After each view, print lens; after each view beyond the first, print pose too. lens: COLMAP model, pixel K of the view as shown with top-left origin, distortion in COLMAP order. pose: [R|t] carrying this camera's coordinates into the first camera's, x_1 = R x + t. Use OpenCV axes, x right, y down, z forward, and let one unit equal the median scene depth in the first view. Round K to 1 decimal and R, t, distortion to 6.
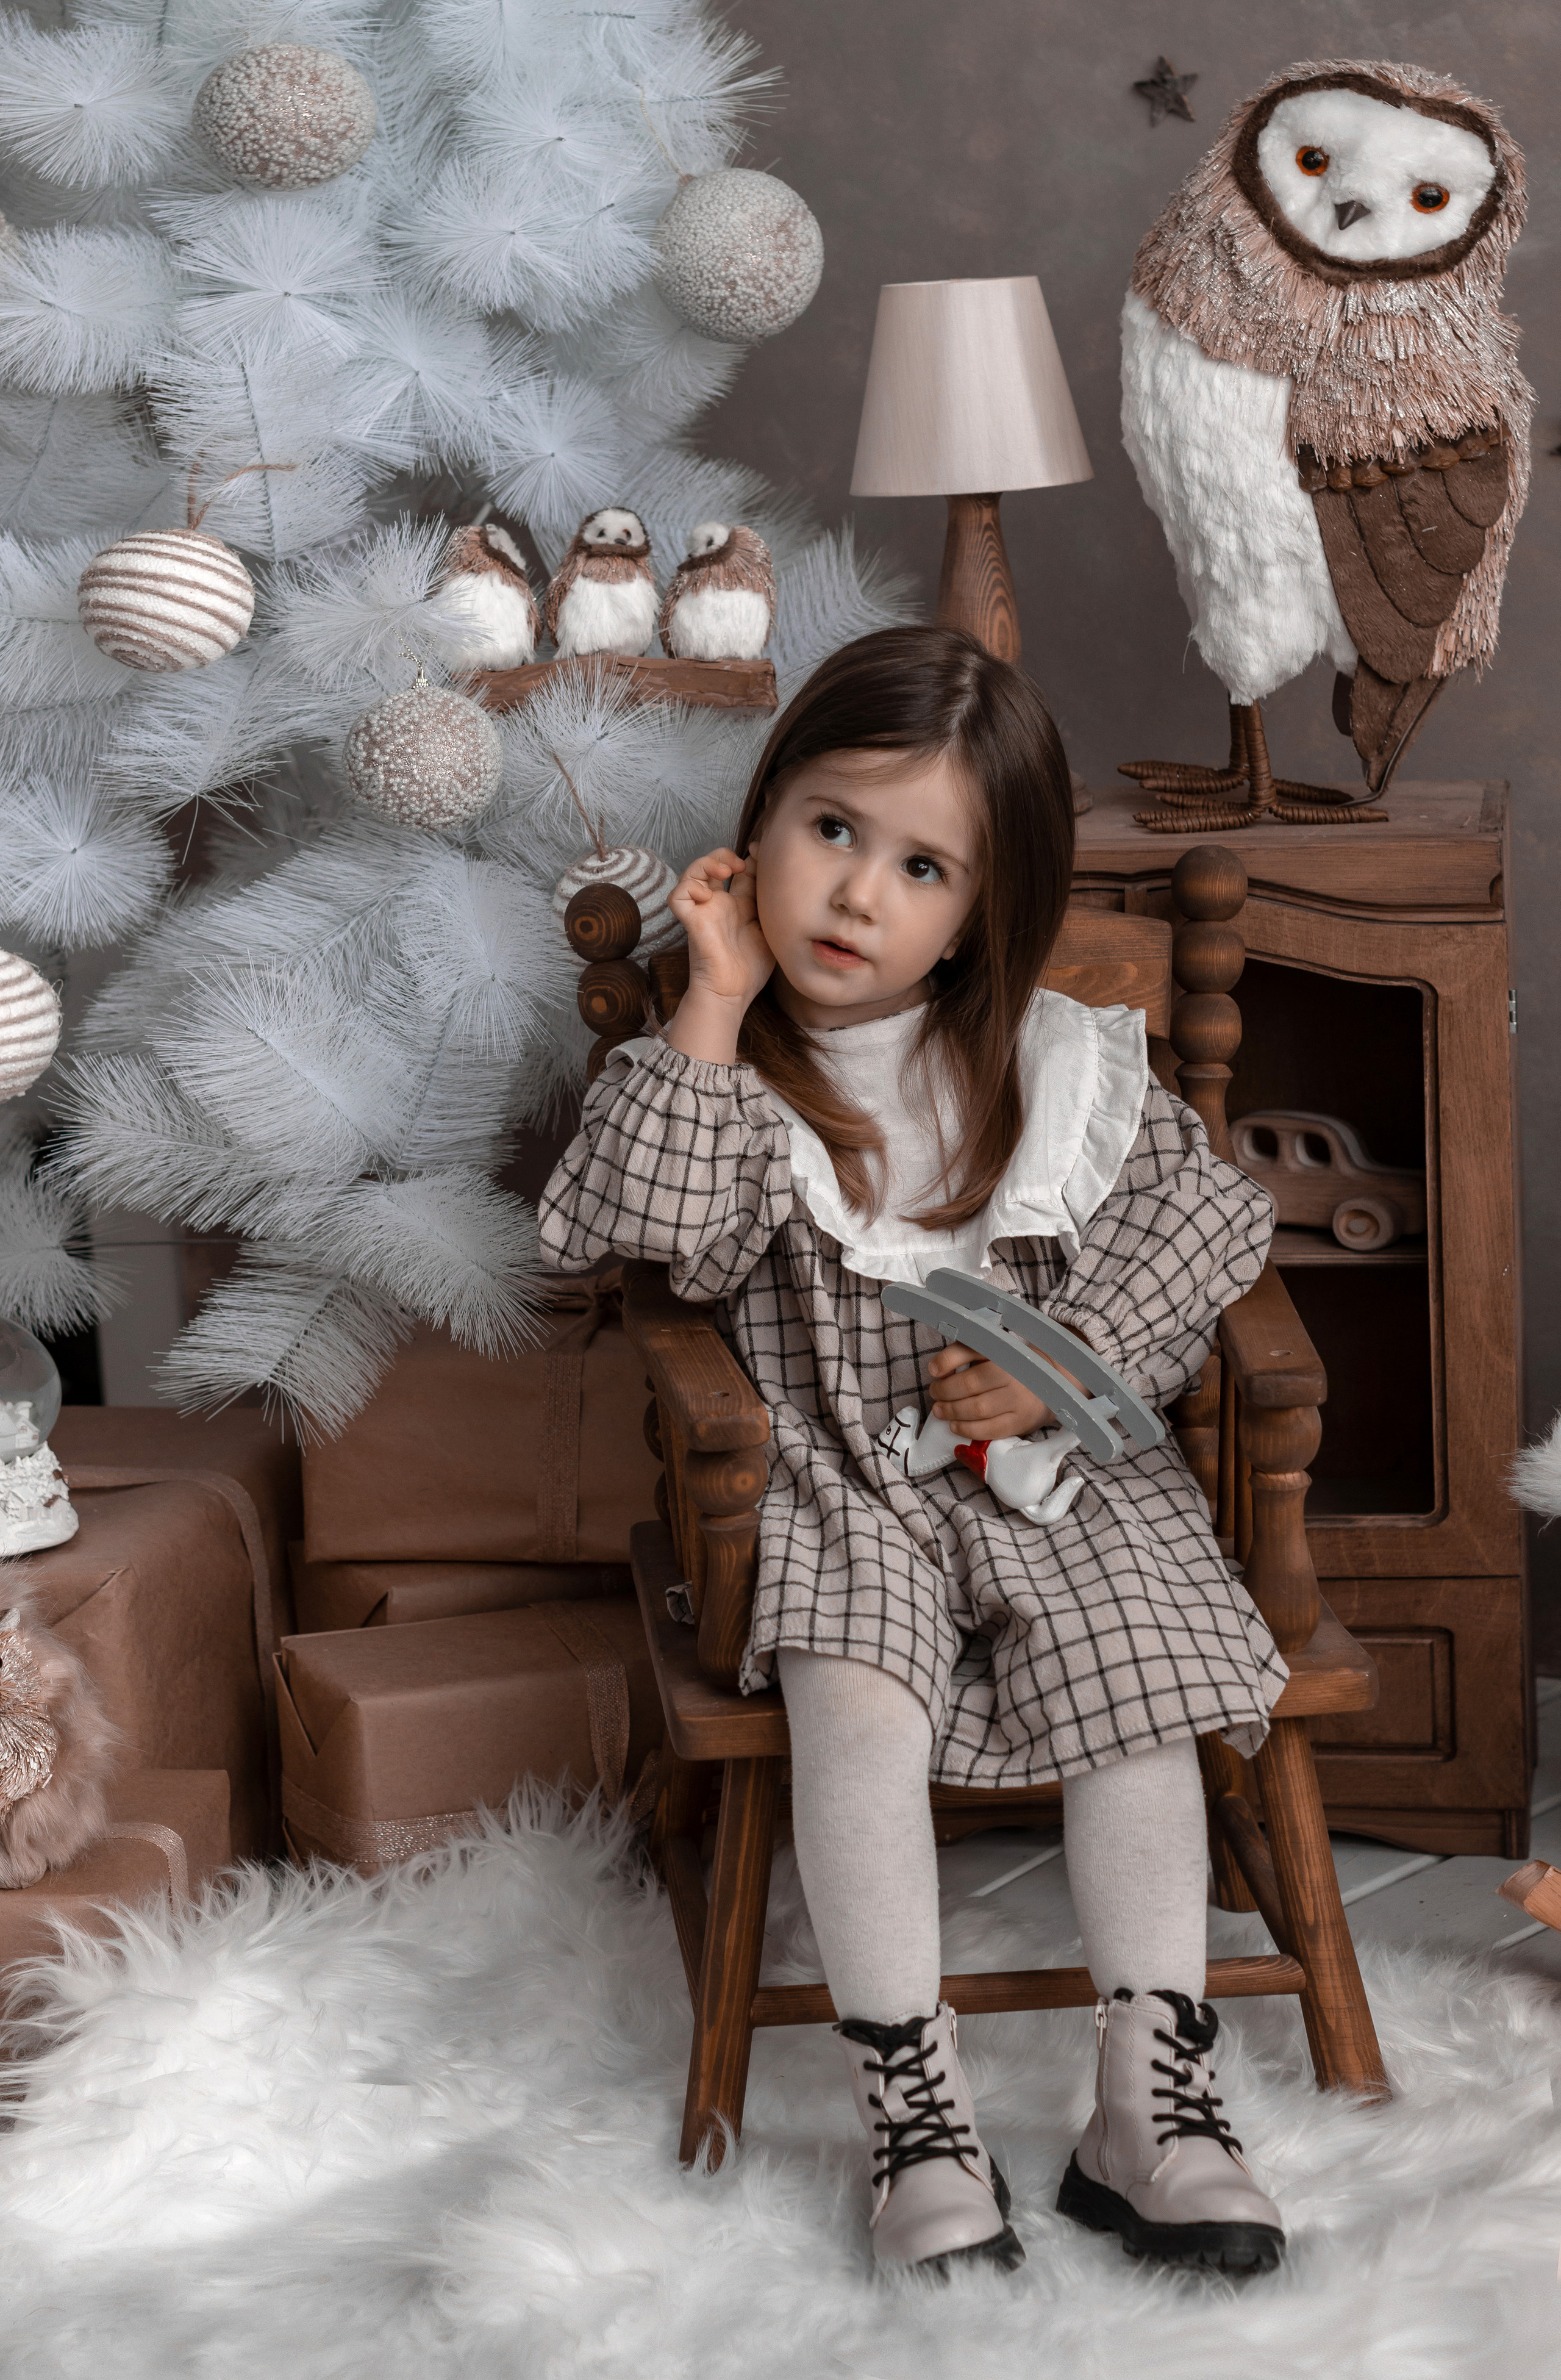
lens RADIAL K [[5399.6, 0, 780.5], [0, 5399.6, 1190.0], [0, 0, 1]] dist [-0.114556, -0.372904]
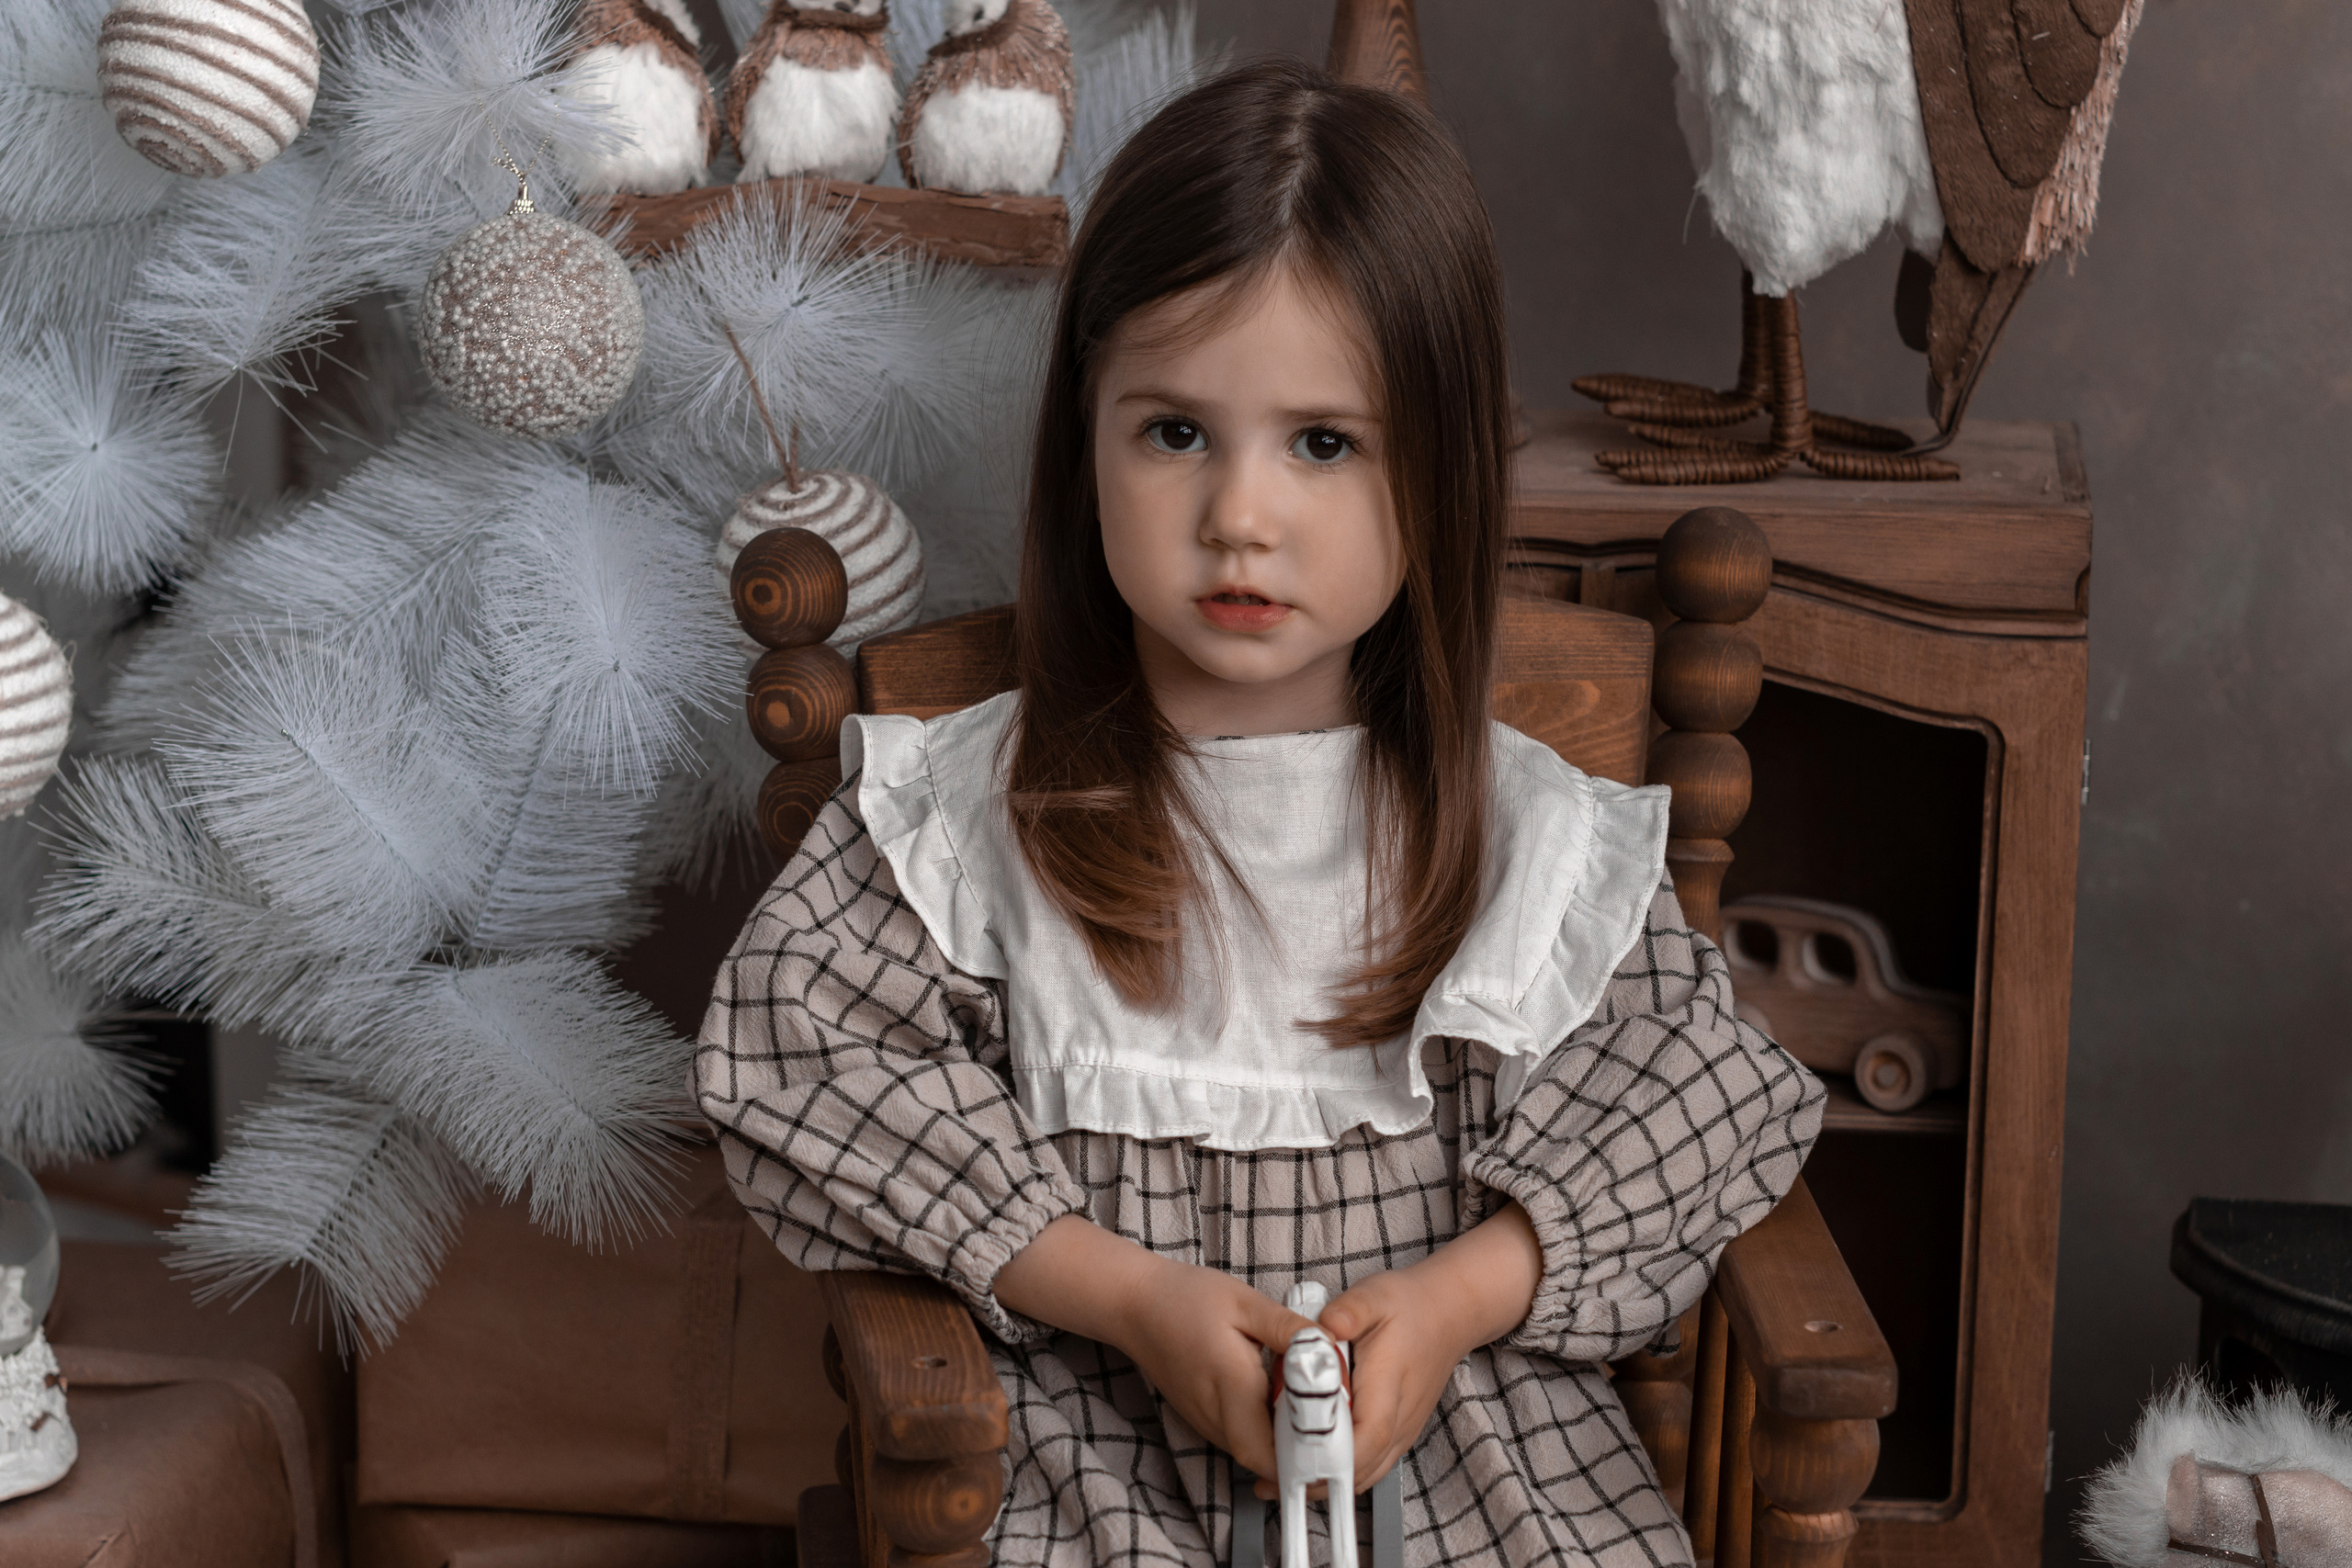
lens RADIAL K [[5429.6, 0, 1205.4], [0, 5429.6, 952.3], [0, 0, 1]] dist [-0.305210, 7.778203]
pose [[0.998774, 0.040782, 0.028069, 0.000811], [-0.041740, 0.998534, 0.034458, -0.029586], [-0.026622, -0.035587, 0.999012, 0.335142]]
